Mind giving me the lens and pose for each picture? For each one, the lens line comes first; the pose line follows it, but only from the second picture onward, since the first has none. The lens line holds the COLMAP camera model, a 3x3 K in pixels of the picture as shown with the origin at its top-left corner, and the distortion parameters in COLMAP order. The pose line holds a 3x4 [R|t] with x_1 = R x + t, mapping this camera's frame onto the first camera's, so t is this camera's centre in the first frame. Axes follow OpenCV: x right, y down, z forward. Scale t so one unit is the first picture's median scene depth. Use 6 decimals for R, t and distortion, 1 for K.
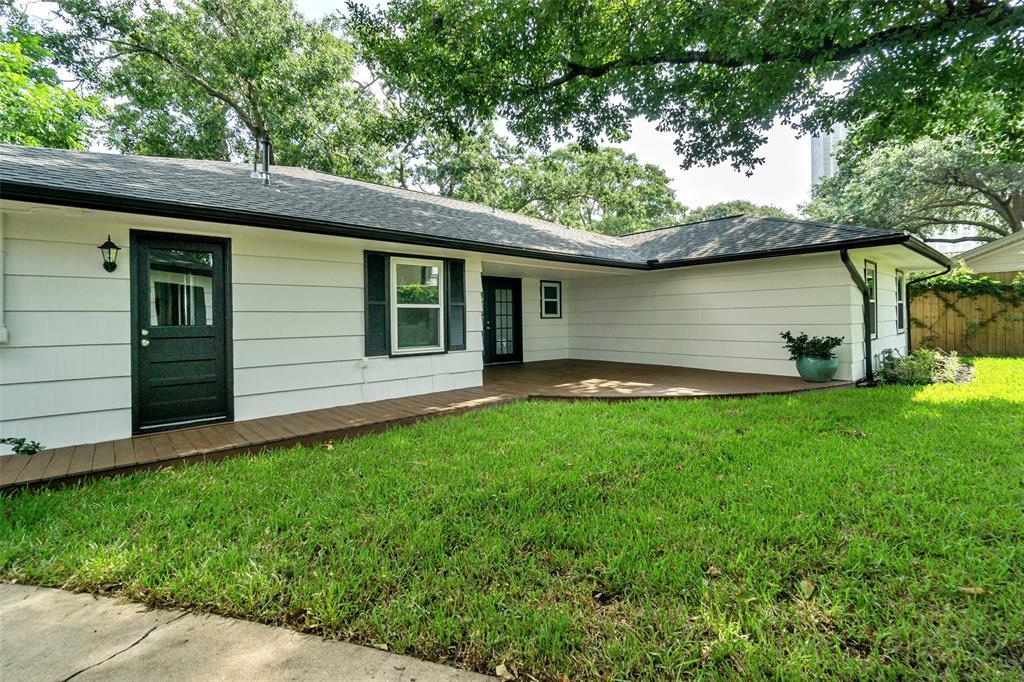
lens RADIAL K [[449.0, 0, 518.9], [0, 449.0, 322.1], [0, 0, 1]] dist [0.000406, 0.000053]
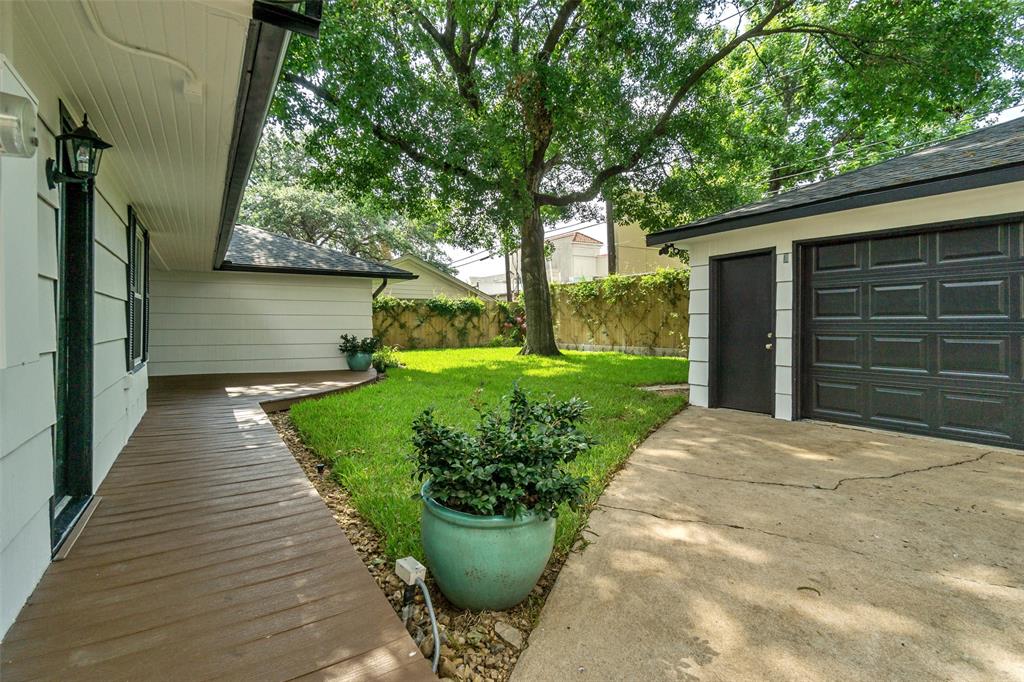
lens RADIAL K [[493.1, 0, 513.3], [0, 493.1, 332.7], [0, 0, 1]] dist [0.000374, 0.000054]
pose [[0.170179, 0.001701, 0.985412, -0.624841], [0.000142, 0.999998, -0.001751, 0.016294], [-0.985413, 0.000438, 0.170178, 0.236582]]
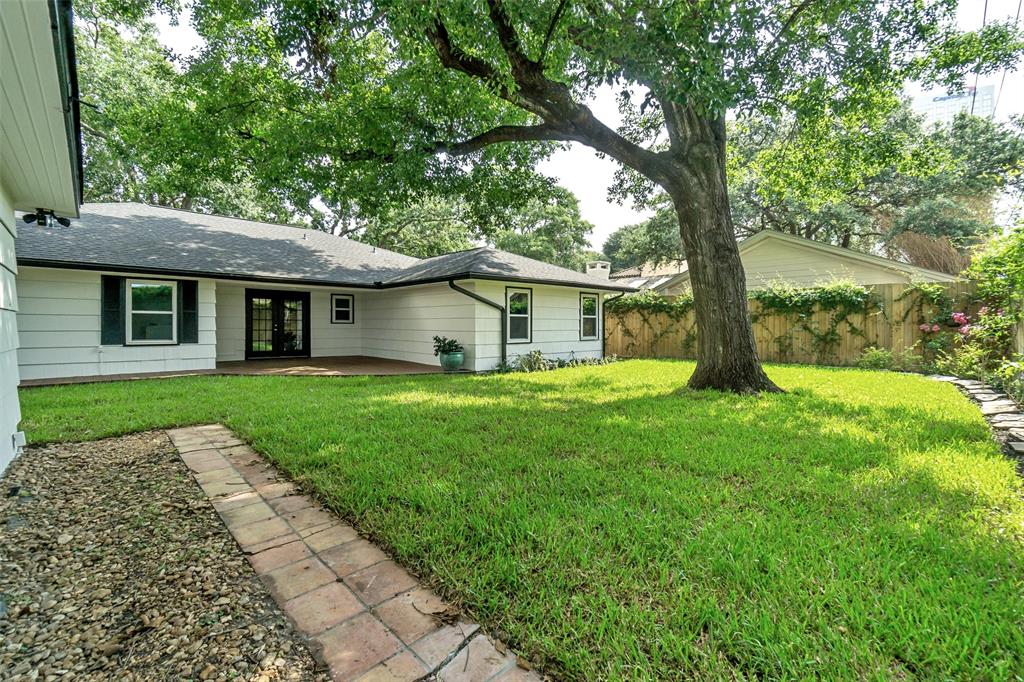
lens RADIAL K [[449.0, 0, 513.6], [0, 449.0, 335.8], [0, 0, 1]] dist [0.000406, 0.000053]
pose [[0.999425, 0.019567, 0.027682, 0.815973], [-0.019982, 0.999691, 0.014797, -0.003563], [-0.027384, -0.015342, 0.999507, -0.450372]]
